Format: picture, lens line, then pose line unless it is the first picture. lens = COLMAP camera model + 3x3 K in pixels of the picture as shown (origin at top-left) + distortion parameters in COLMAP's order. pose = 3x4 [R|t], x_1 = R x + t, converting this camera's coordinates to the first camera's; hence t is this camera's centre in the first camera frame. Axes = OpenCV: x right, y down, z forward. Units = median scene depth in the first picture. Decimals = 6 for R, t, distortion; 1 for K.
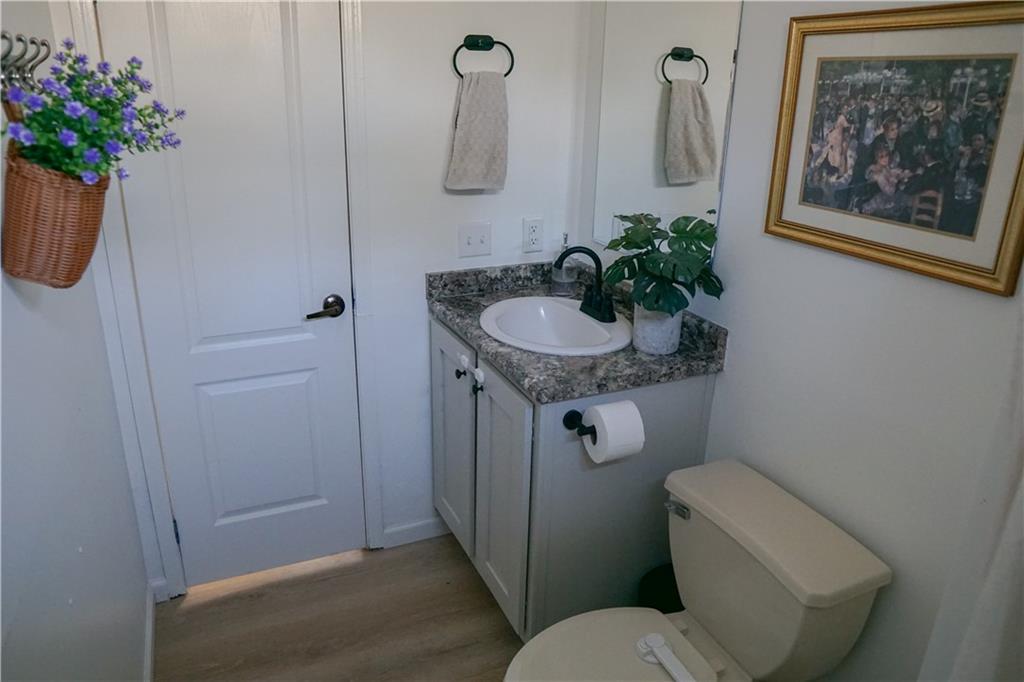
lens RADIAL K [[749.4, 0, 498.4], [0, 749.4, 330.5], [0, 0, 1]] dist [-0.123700, 0.074525]
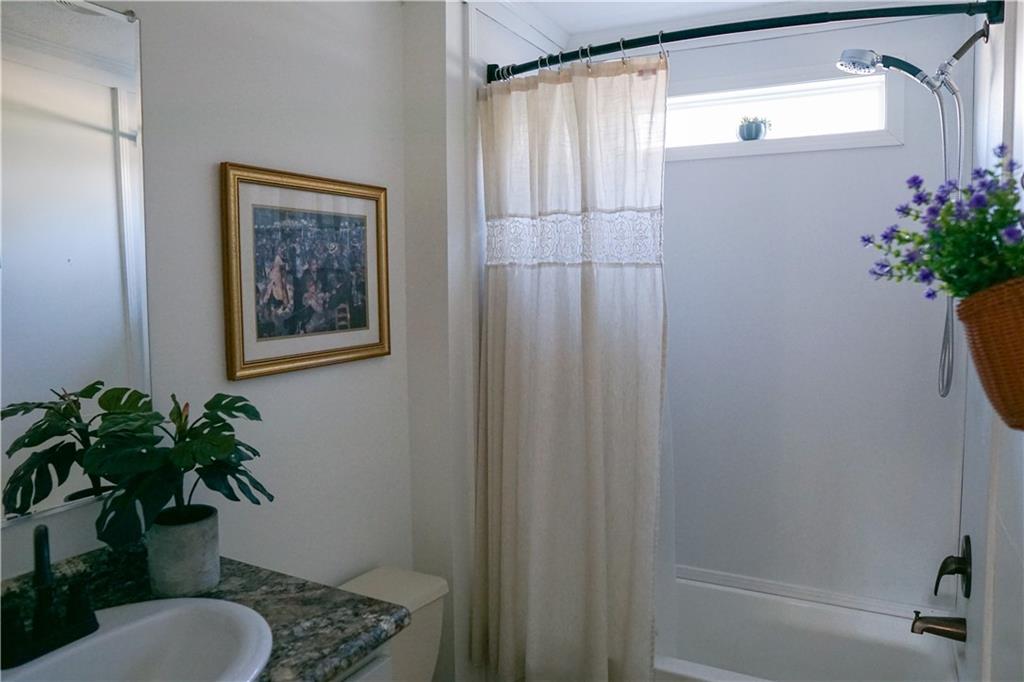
lens RADIAL K [[749.4, 0, 498.4], [0, 749.4, 330.5], [0, 0, 1]] dist [-0.123700, 0.074525]
pose [[-0.644035, -0.052755, 0.763174, -0.674976], [0.250397, 0.928127, 0.275465, -0.438368], [-0.722855, 0.368506, -0.584537, 1.534017]]
